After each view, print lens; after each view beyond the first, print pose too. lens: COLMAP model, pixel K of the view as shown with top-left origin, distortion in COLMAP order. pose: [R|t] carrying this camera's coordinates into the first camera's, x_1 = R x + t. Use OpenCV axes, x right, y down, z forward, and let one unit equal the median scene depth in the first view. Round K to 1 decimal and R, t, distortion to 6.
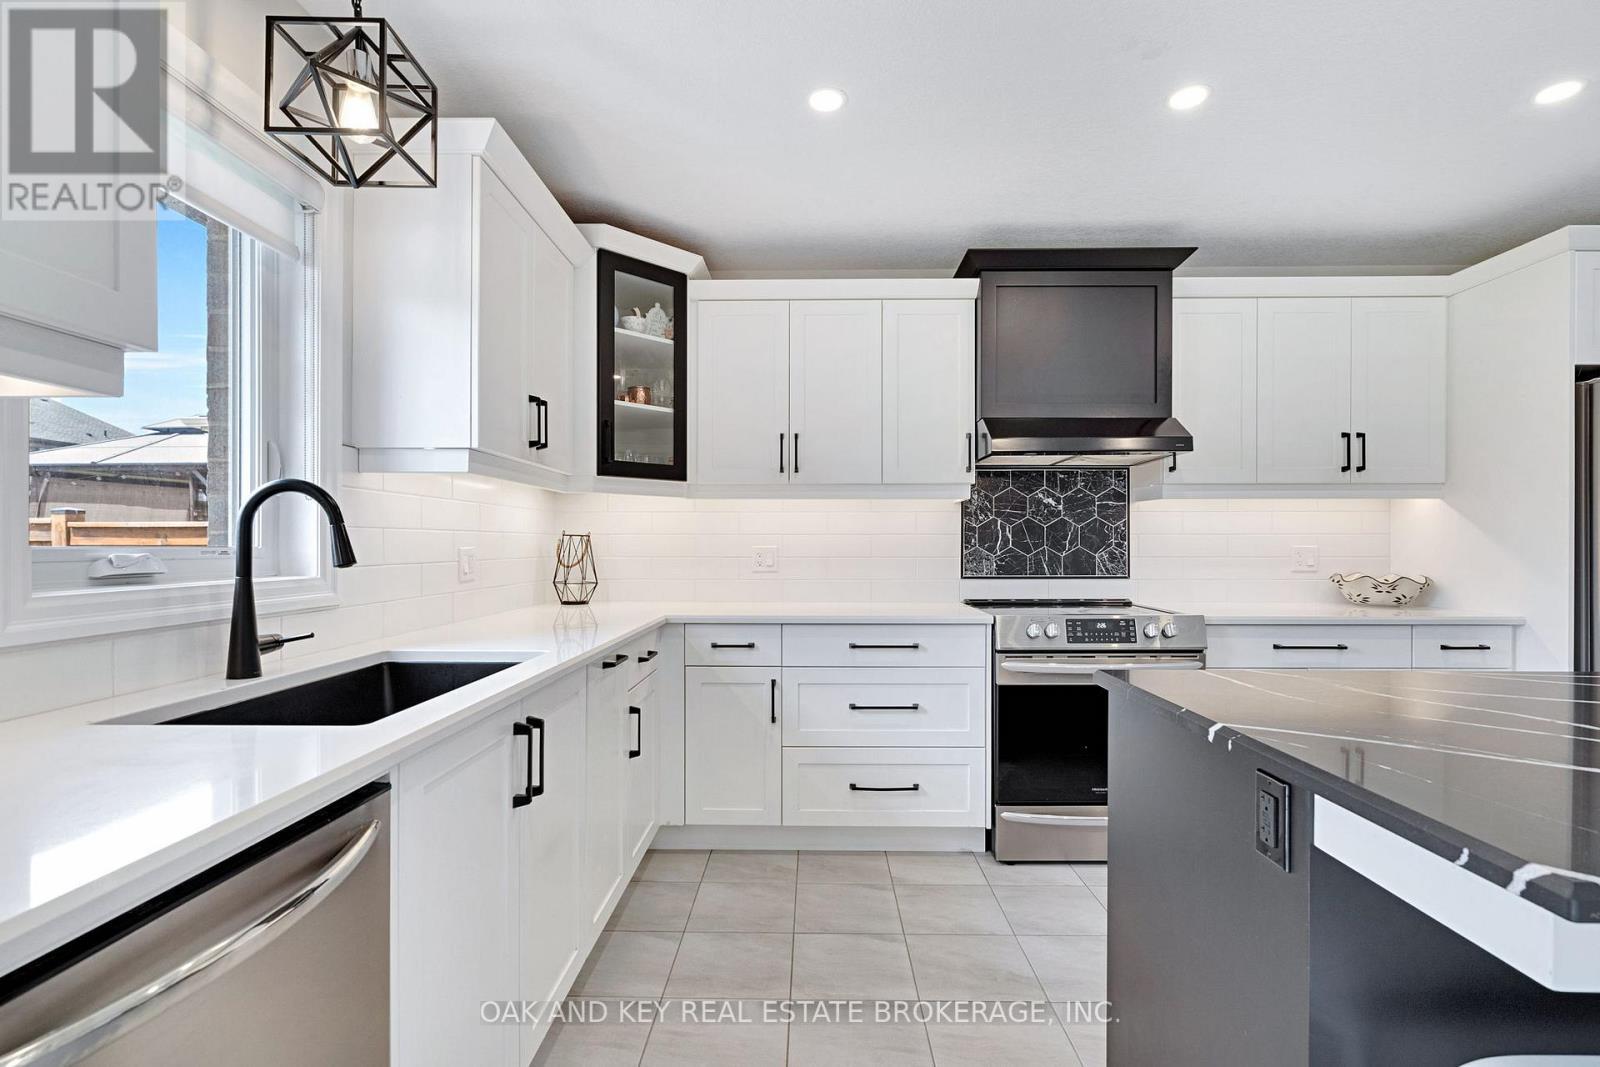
lens RADIAL K [[745.0, 0, 803.6], [0, 745.0, 545.5], [0, 0, 1]] dist [-0.003555, 0.000355]
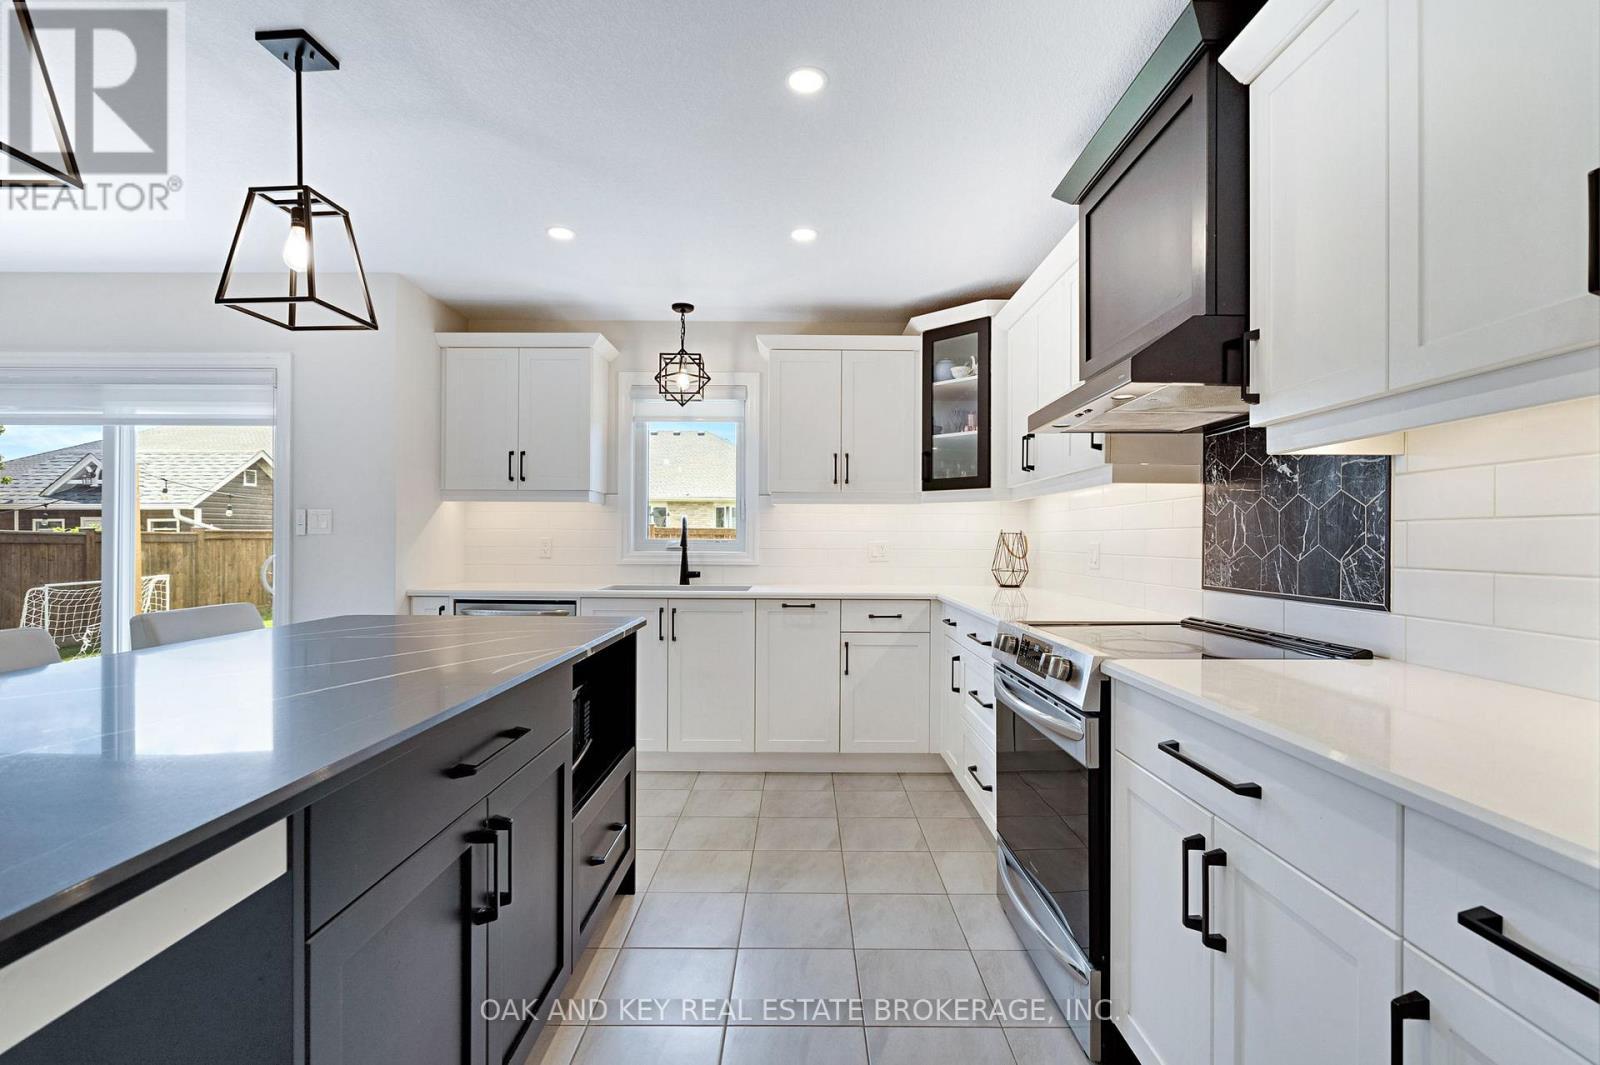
lens RADIAL K [[732.8, 0, 799.2], [0, 732.8, 538.5], [0, 0, 1]] dist [-0.001302, 0.001137]
pose [[0.021311, -0.001943, -0.999771, 1.014659], [-0.006853, 0.999974, -0.002090, 0.000218], [0.999749, 0.006896, 0.021297, 0.667268]]
